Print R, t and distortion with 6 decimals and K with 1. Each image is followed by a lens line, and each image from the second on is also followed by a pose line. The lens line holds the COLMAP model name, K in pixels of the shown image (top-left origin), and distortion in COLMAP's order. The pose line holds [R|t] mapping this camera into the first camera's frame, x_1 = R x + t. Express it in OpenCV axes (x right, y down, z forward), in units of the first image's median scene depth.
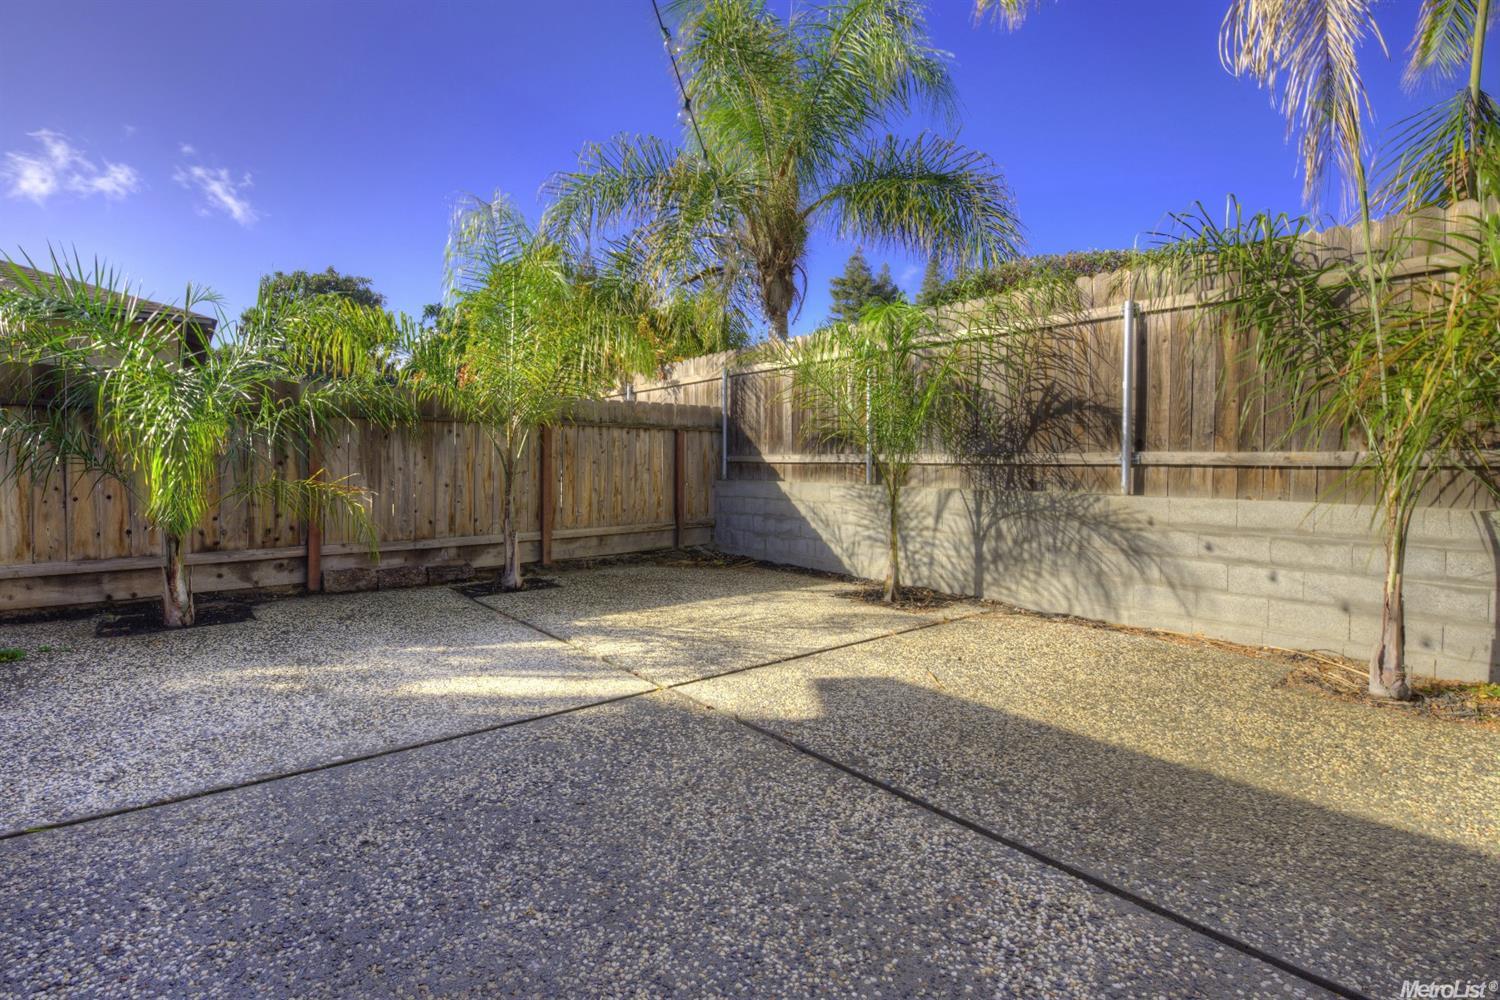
lens RADIAL K [[666.0, 0, 740.3], [0, 666.0, 495.0], [0, 0, 1]] dist [-0.001635, -0.010610]
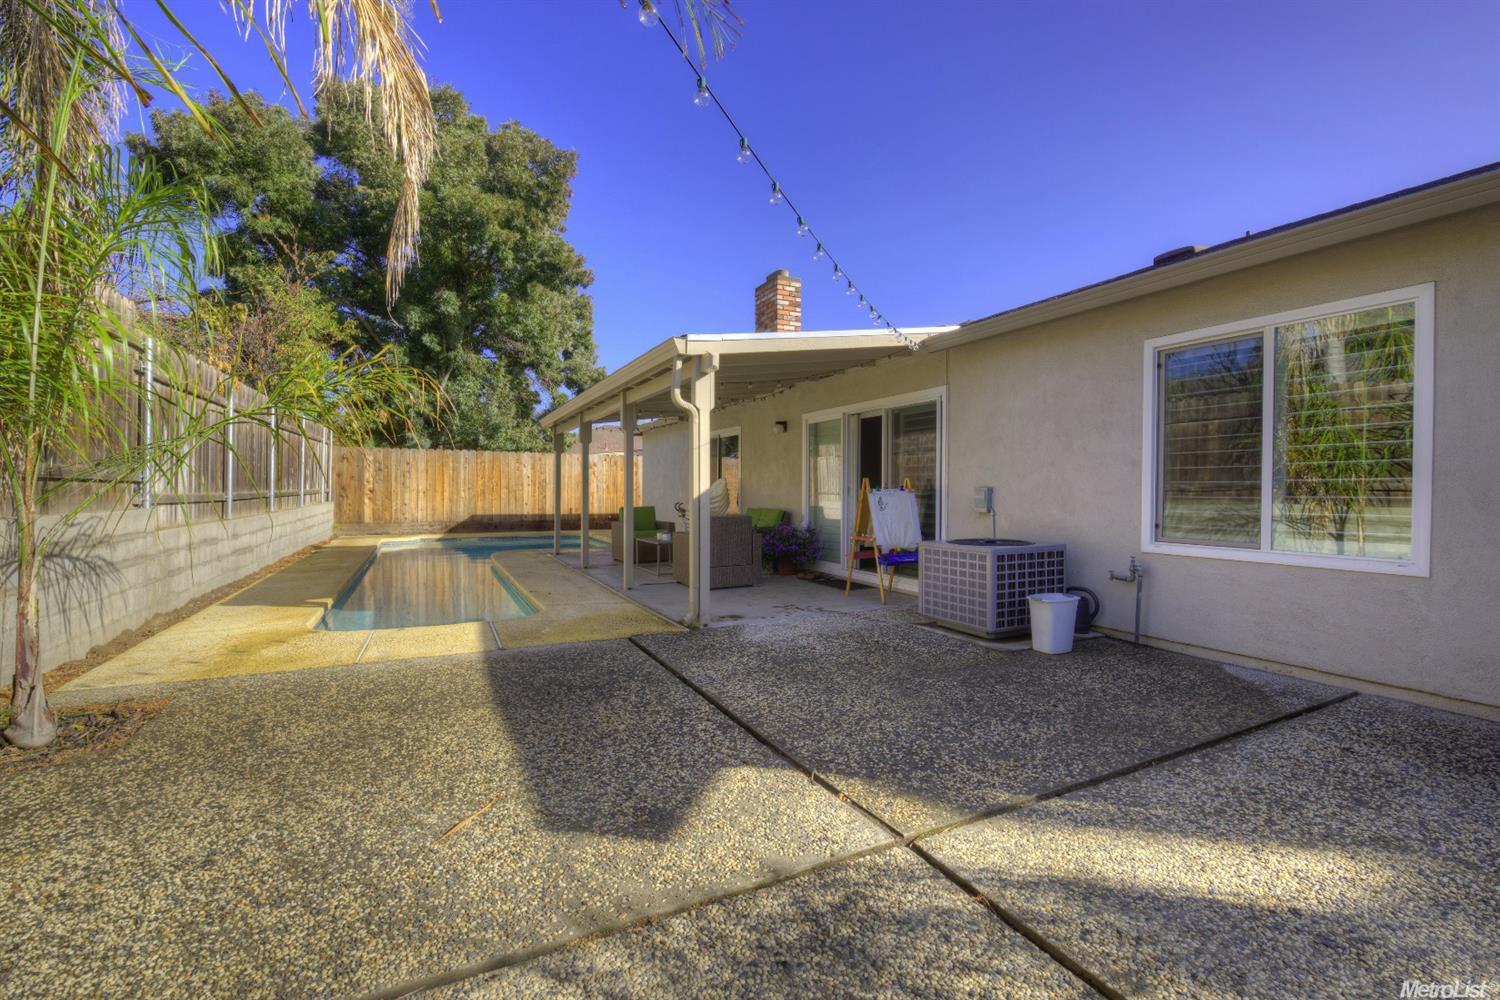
lens RADIAL K [[666.0, 0, 740.3], [0, 666.0, 495.0], [0, 0, 1]] dist [-0.001635, -0.010610]
pose [[-0.967296, -0.016110, 0.253139, -0.151139], [-0.002379, 0.998513, 0.054456, -0.088100], [-0.253640, 0.052073, -0.965896, 2.134657]]
